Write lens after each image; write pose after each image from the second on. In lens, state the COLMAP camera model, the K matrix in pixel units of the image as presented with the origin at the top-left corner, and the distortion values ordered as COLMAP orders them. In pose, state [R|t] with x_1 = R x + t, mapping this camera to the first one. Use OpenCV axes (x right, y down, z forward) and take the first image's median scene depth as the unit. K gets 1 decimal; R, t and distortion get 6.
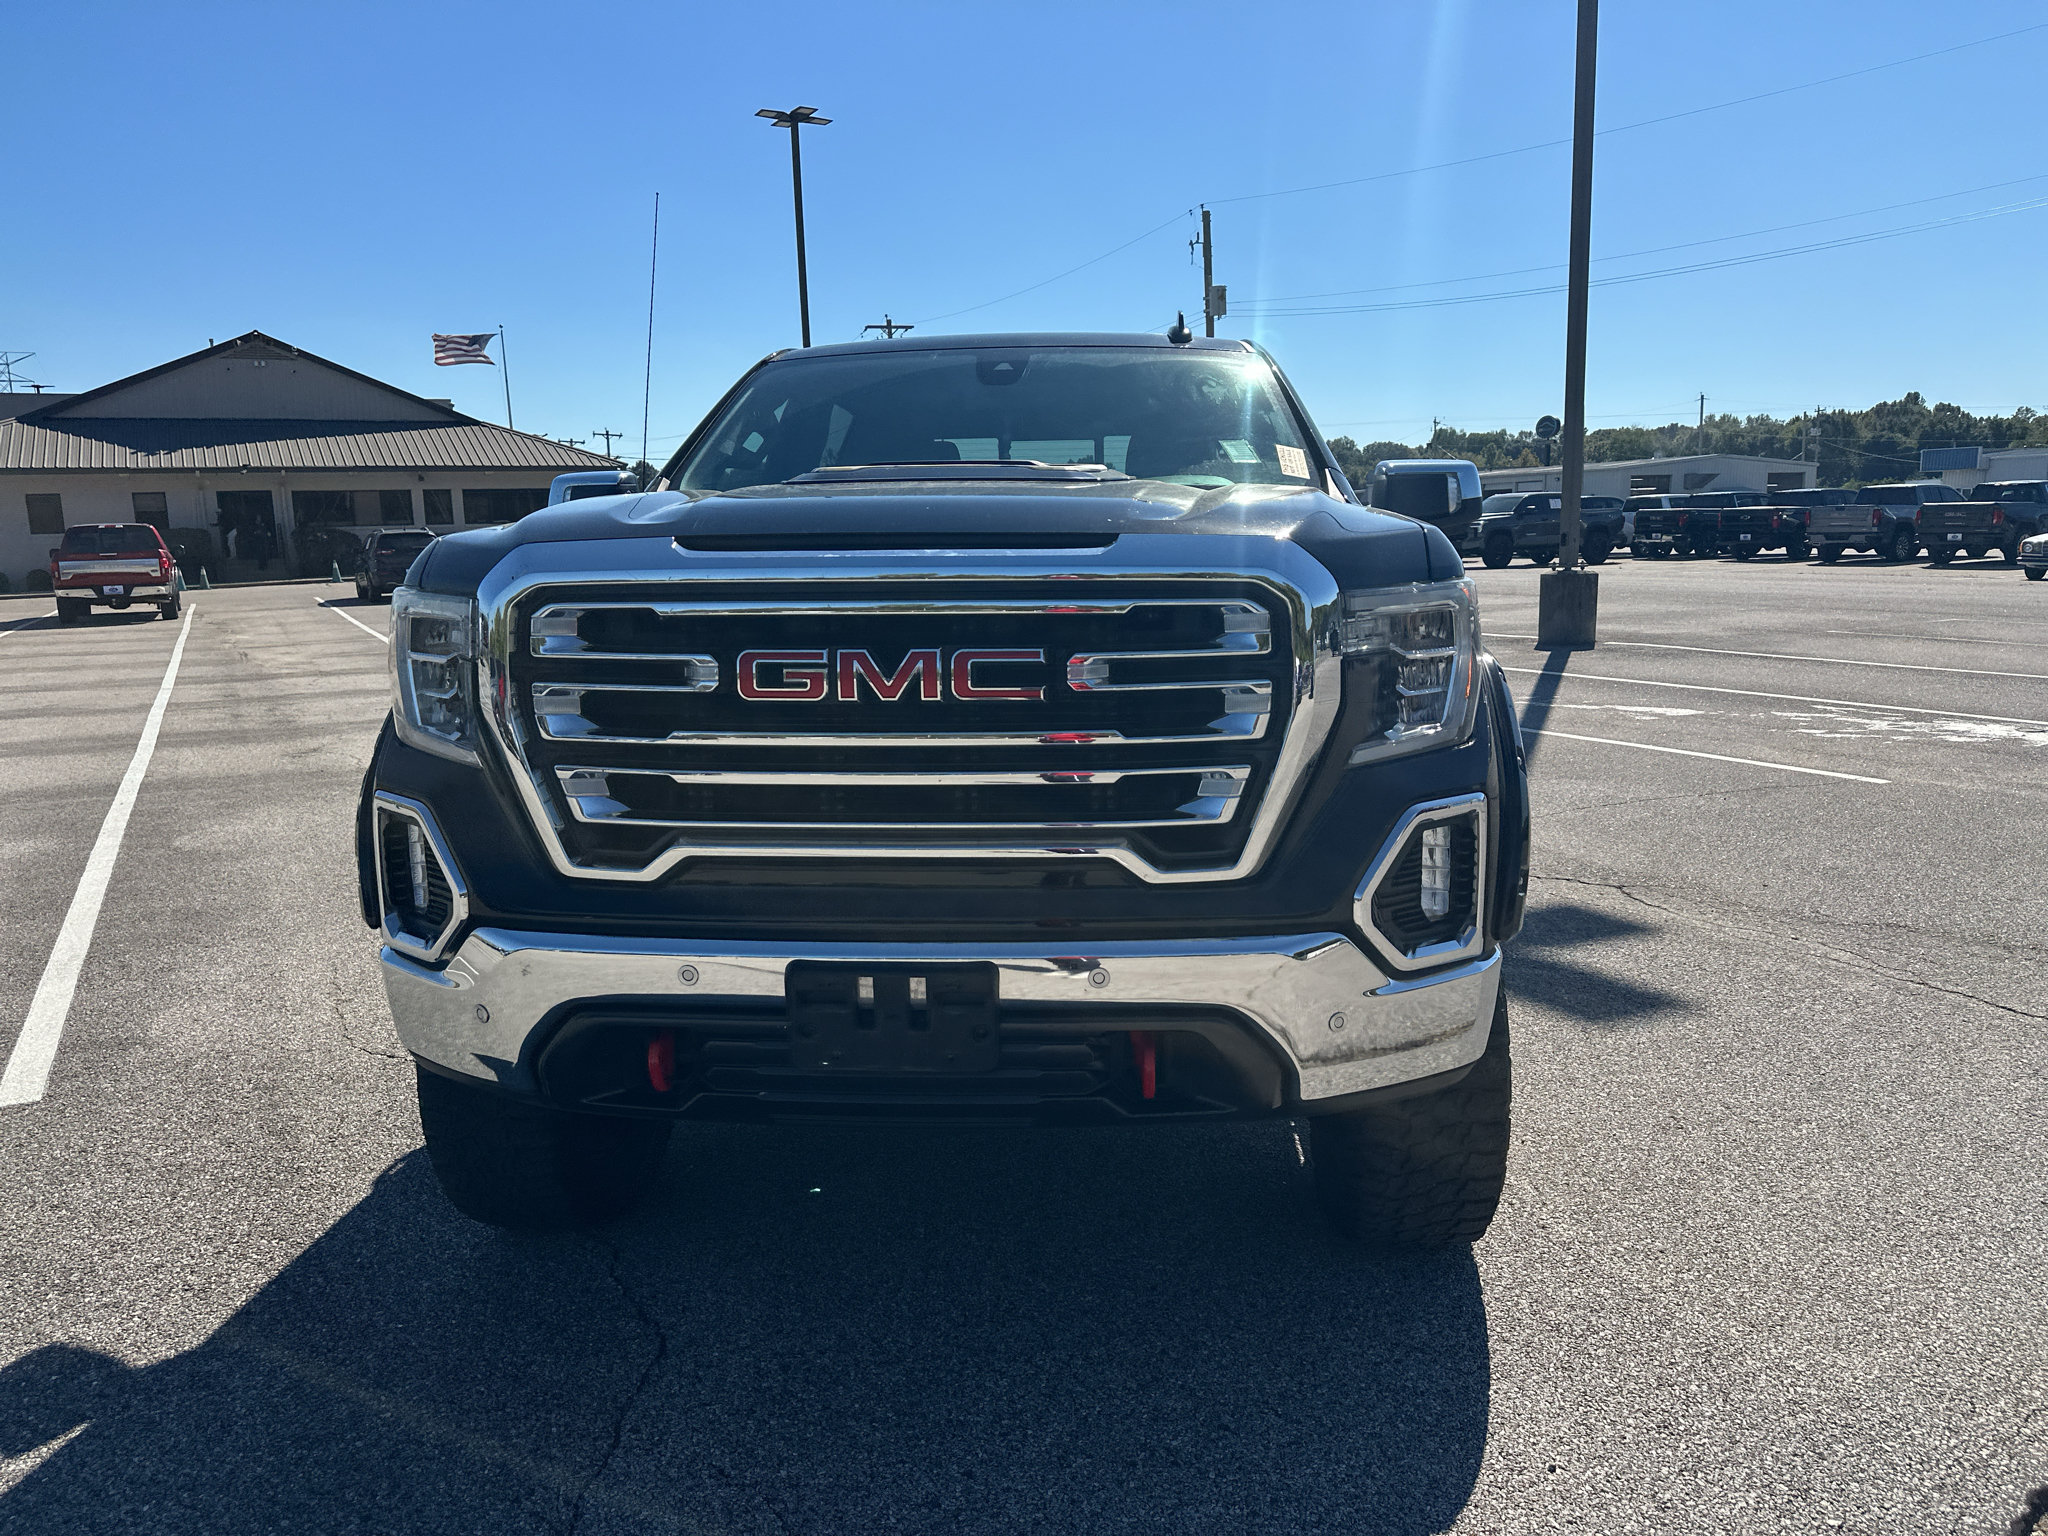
lens RADIAL K [[1442.7, 0, 1024.0], [0, 1442.7, 768.0], [0, 0, 1]] dist [0.029980, -0.044647]
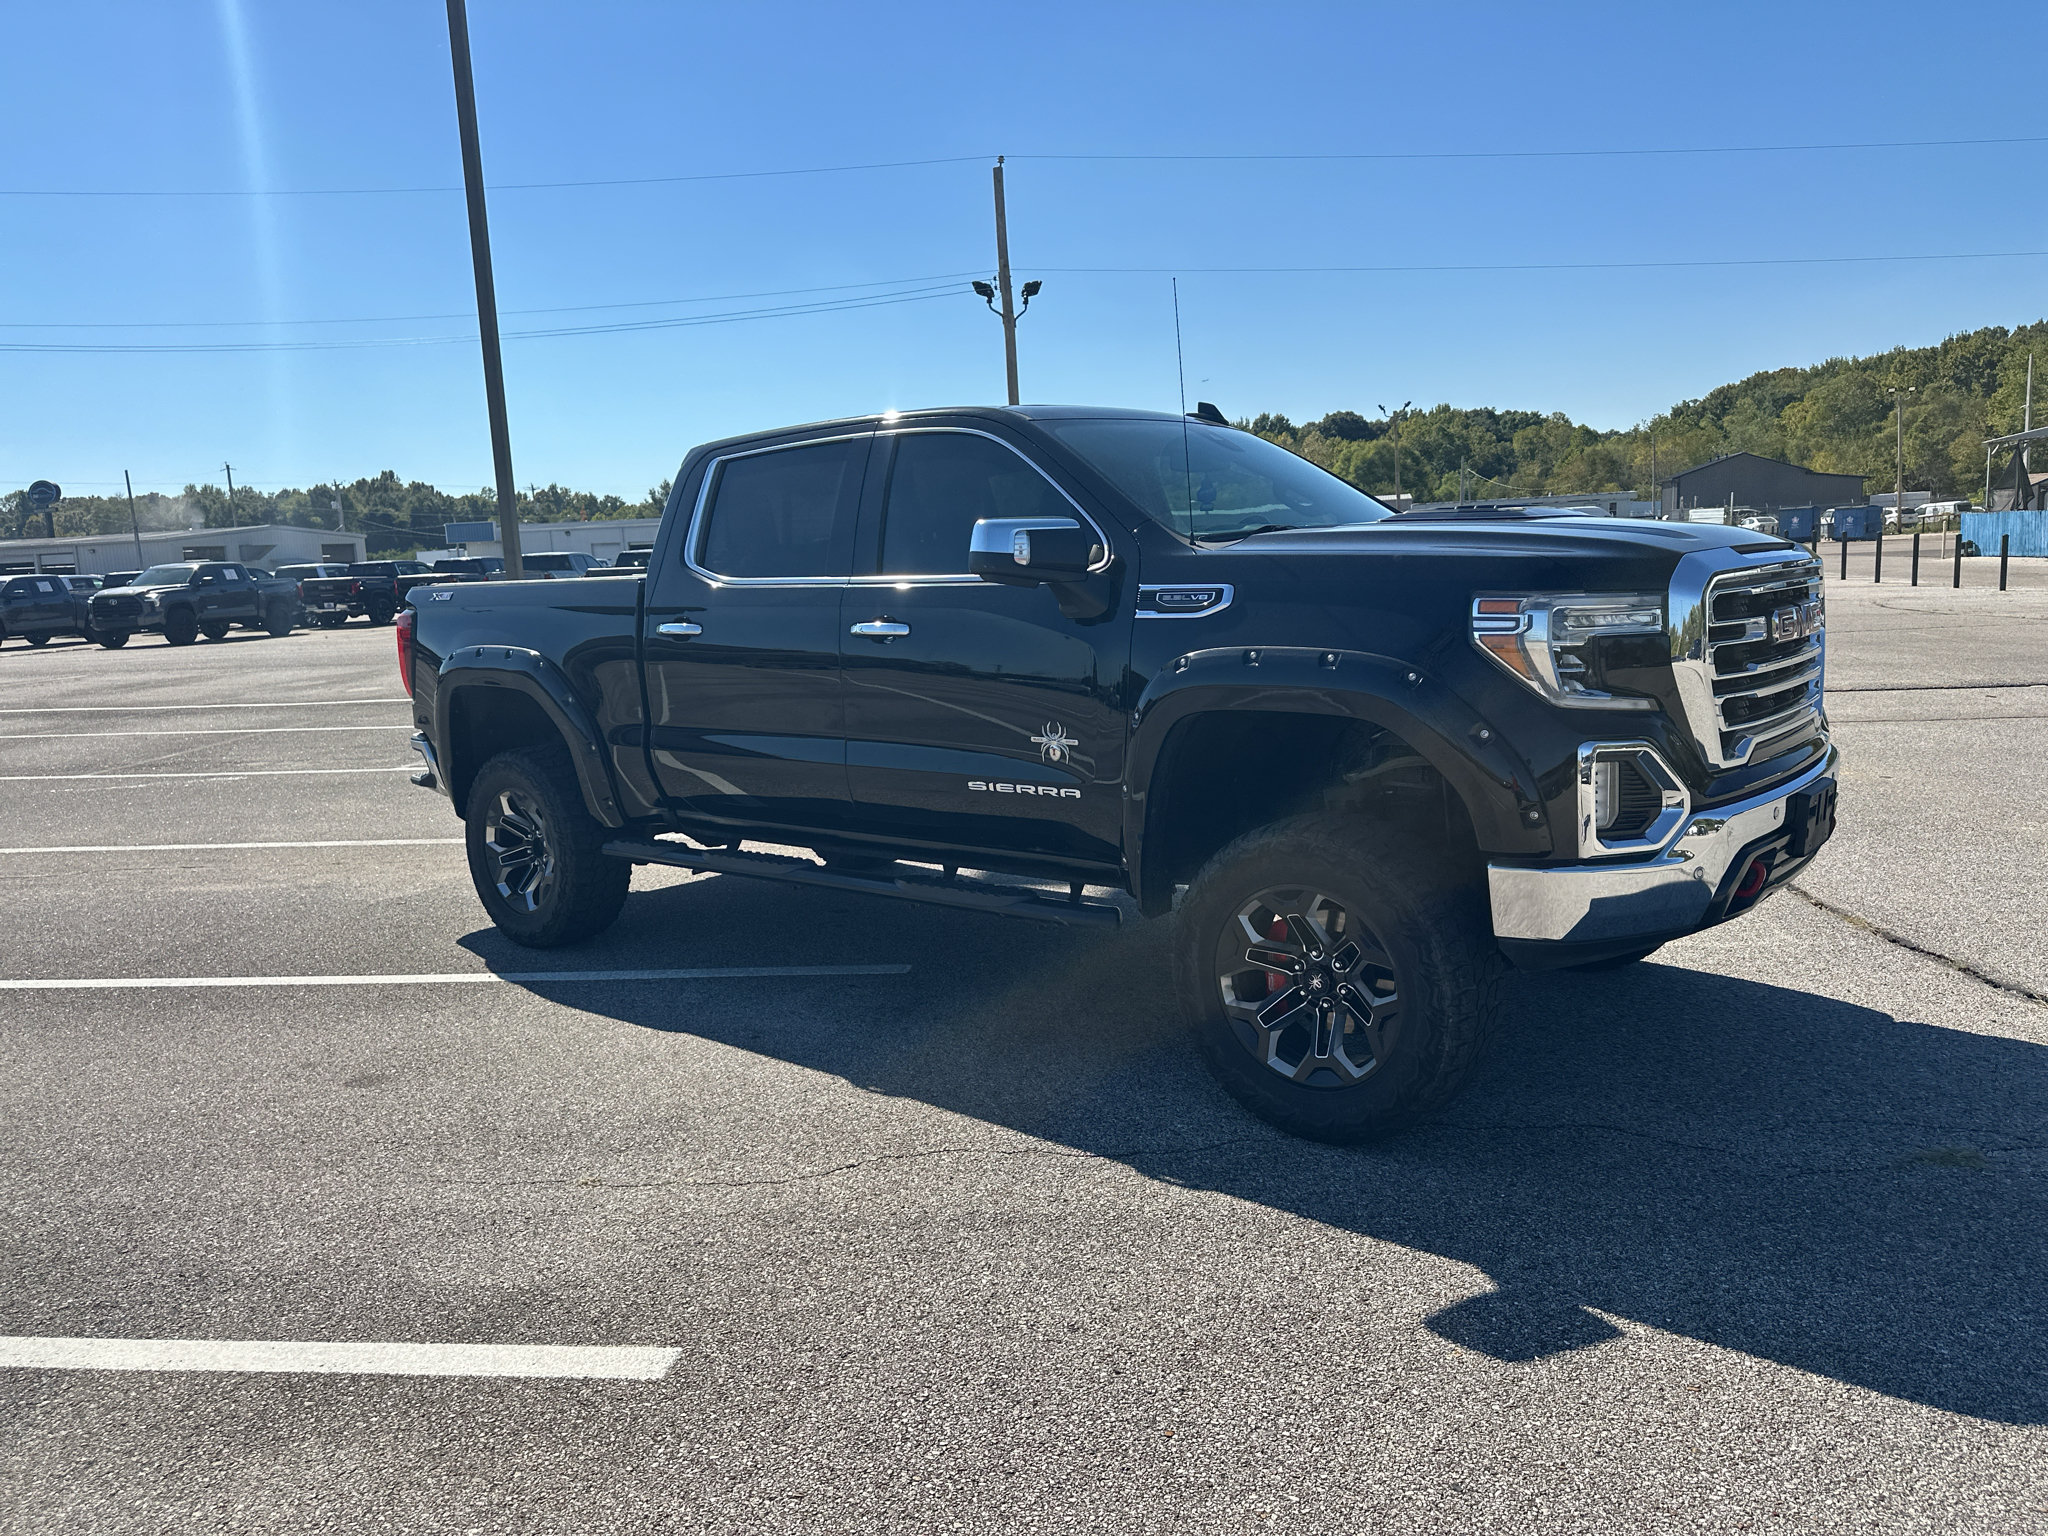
lens RADIAL K [[1419.2, 0, 1034.1], [0, 1419.2, 776.4], [0, 0, 1]] dist [0.087217, -0.126450]
pose [[0.583917, -0.131990, 0.801011, -0.099167], [0.164933, 0.985404, 0.042142, -0.005161], [-0.794882, 0.107506, 0.597164, 0.034275]]
